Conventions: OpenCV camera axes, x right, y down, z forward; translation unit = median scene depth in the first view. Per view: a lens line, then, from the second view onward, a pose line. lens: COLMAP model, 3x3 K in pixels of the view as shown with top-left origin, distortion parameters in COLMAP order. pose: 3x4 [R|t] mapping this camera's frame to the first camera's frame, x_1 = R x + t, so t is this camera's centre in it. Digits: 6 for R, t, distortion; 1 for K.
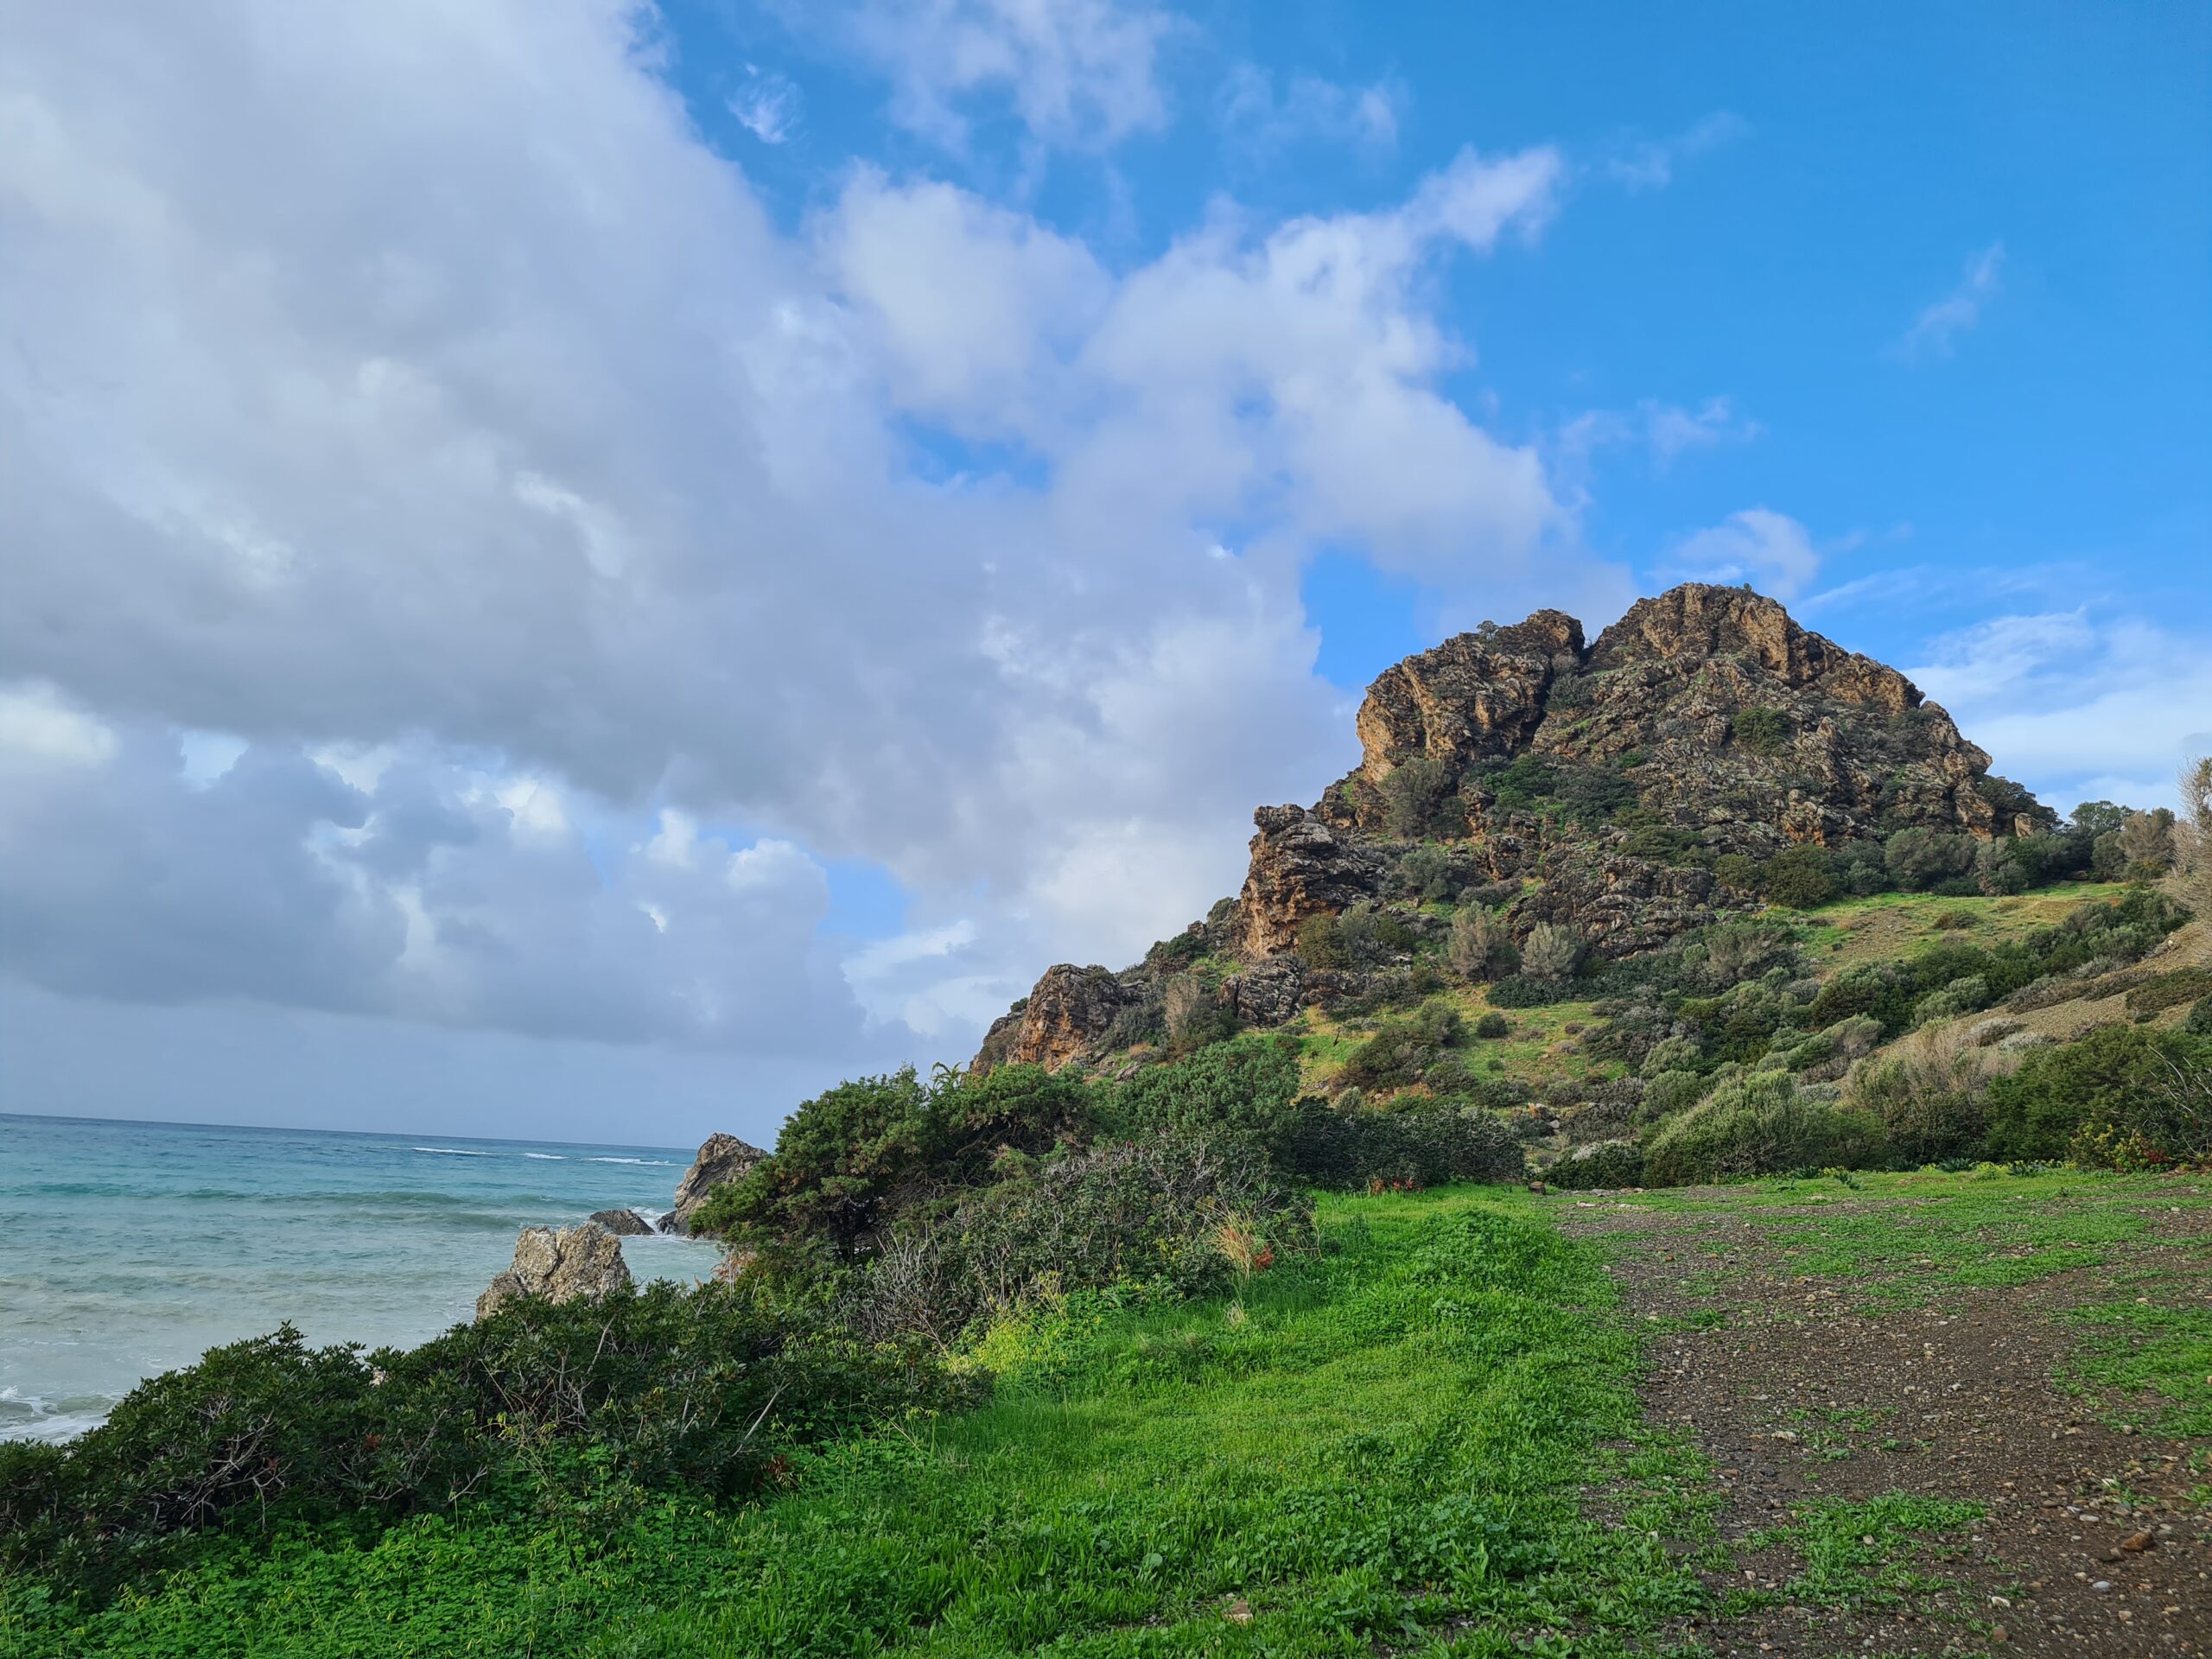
lens RADIAL K [[1623.2, 0, 1107.7], [0, 1623.2, 822.8], [0, 0, 1]] dist [0.064933, -0.005839]
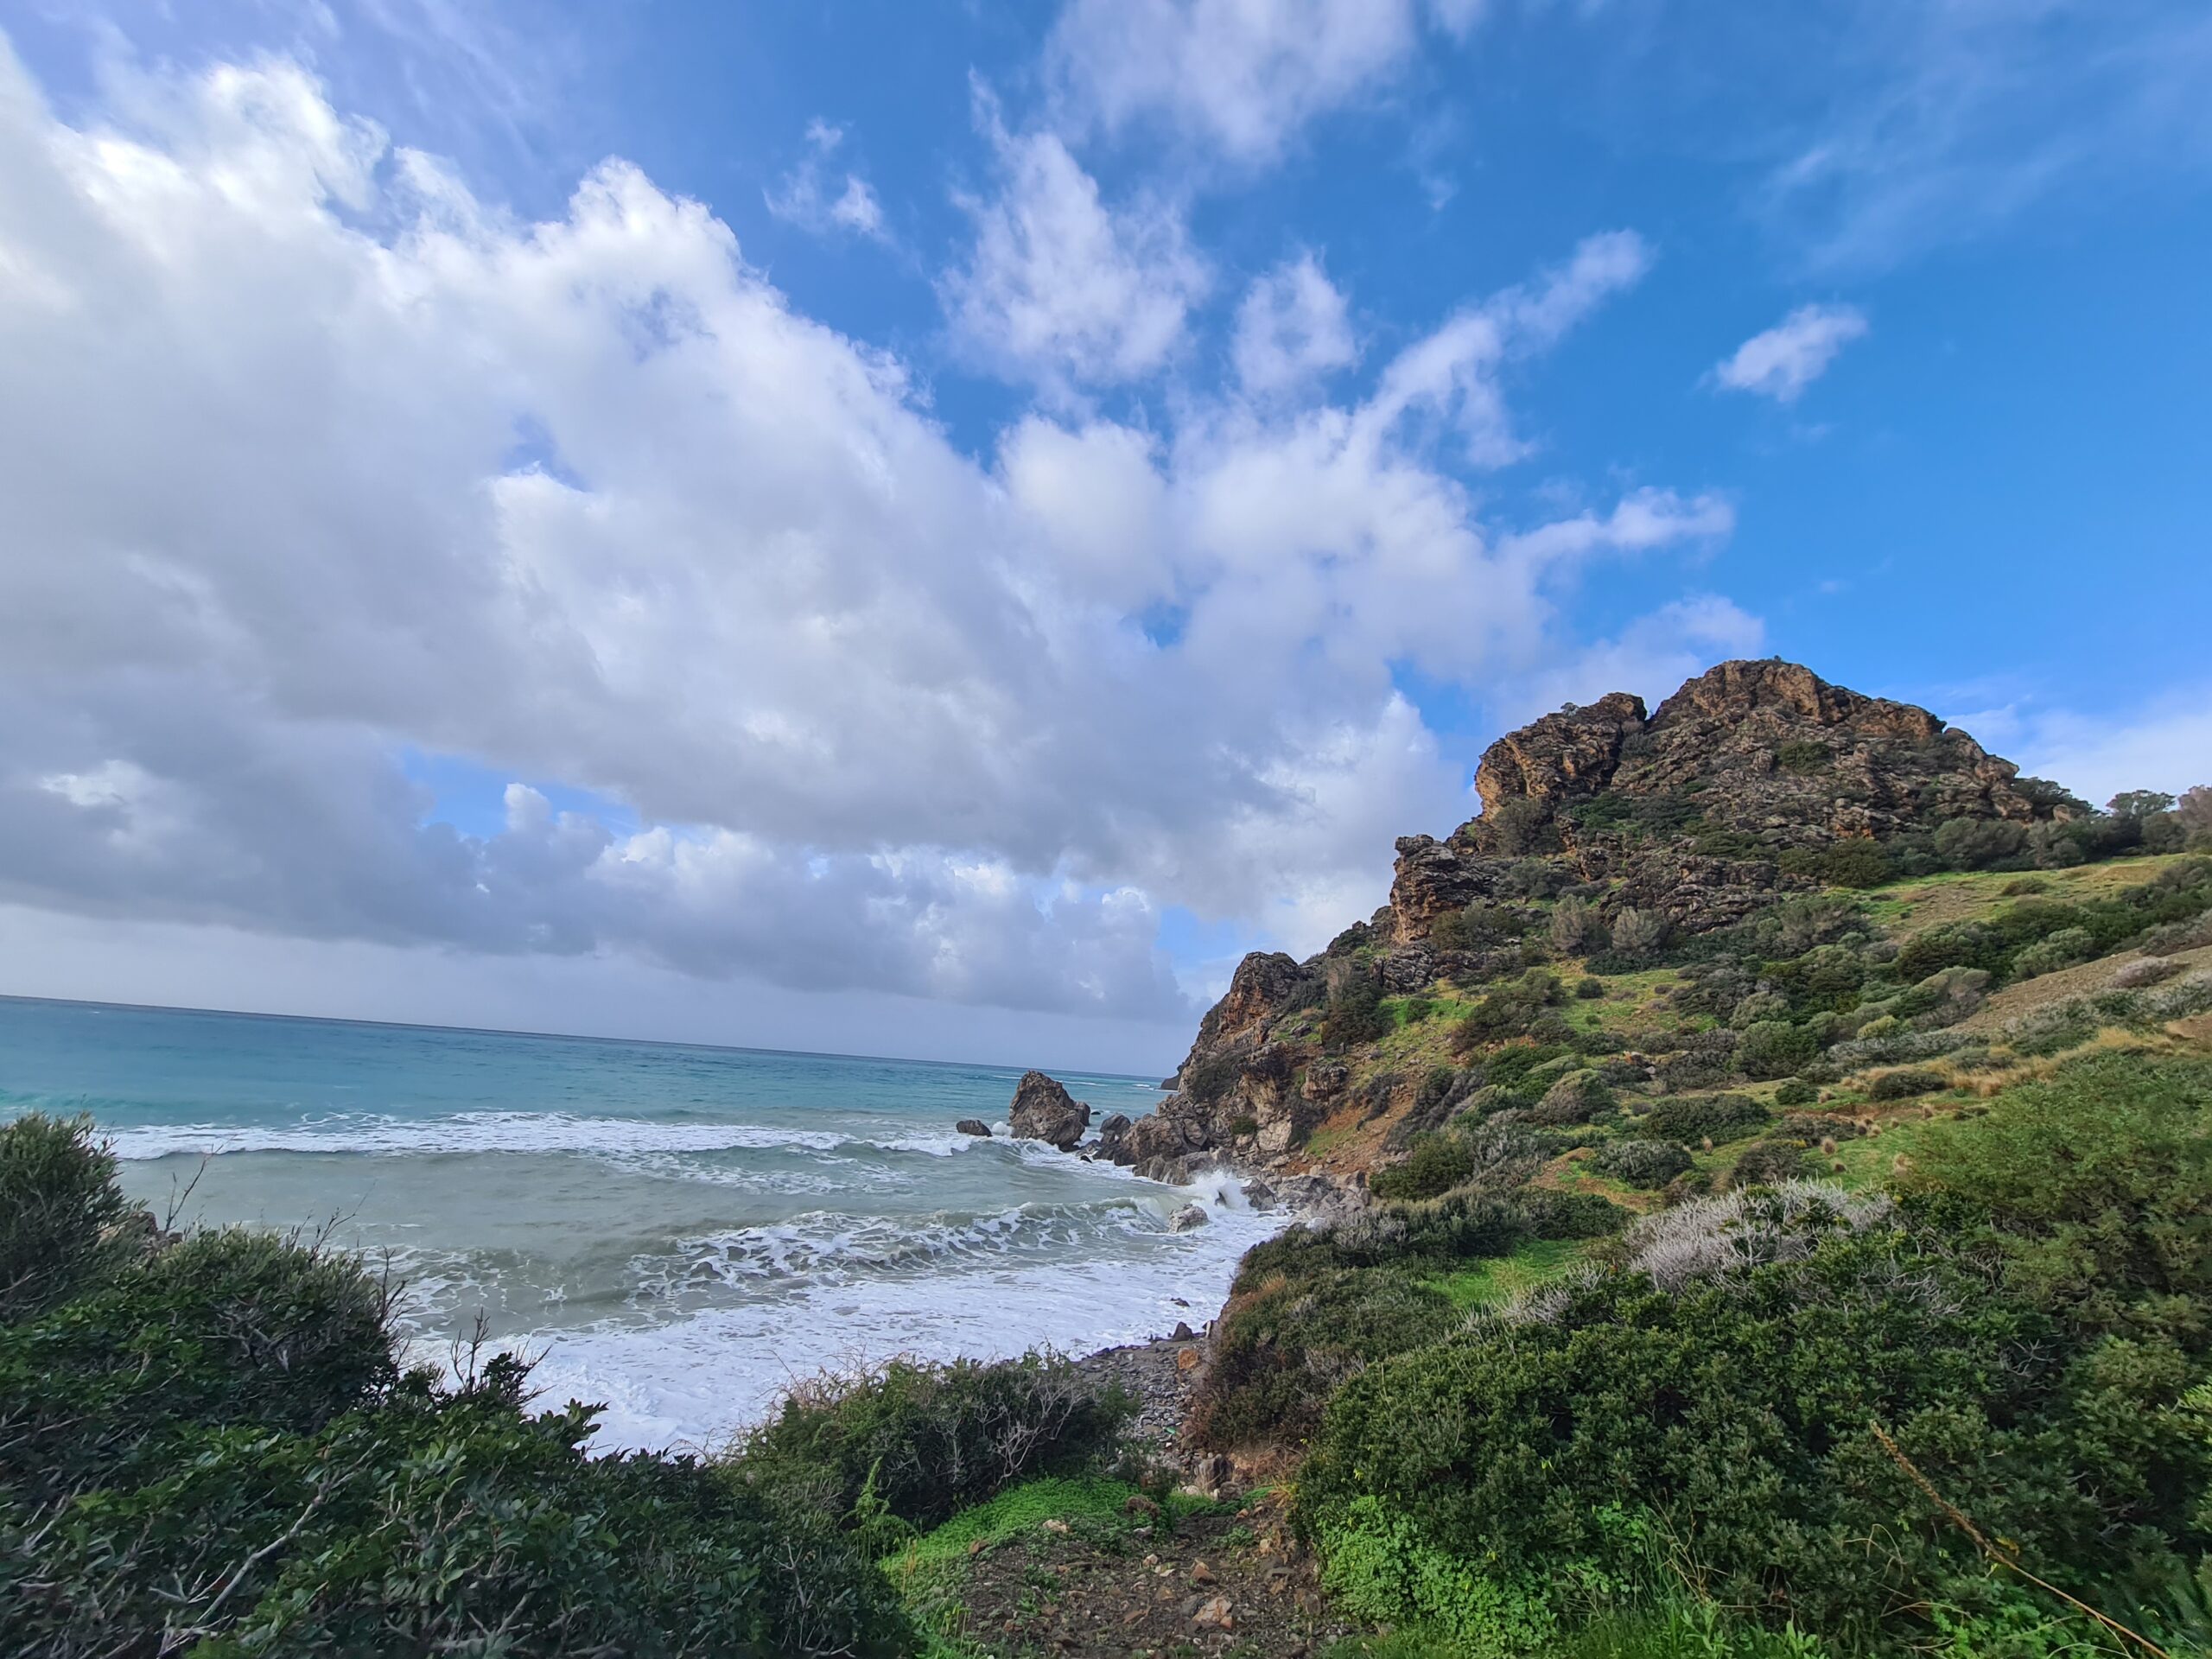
lens RADIAL K [[887.8, 0, 1111.1], [0, 887.8, 829.0], [0, 0, 1]] dist [-0.002387, 0.000540]
pose [[0.962693, -0.062944, -0.263172, 0.060163], [0.043103, 0.995822, -0.080501, 0.035926], [0.267139, 0.066154, 0.961385, 0.208749]]
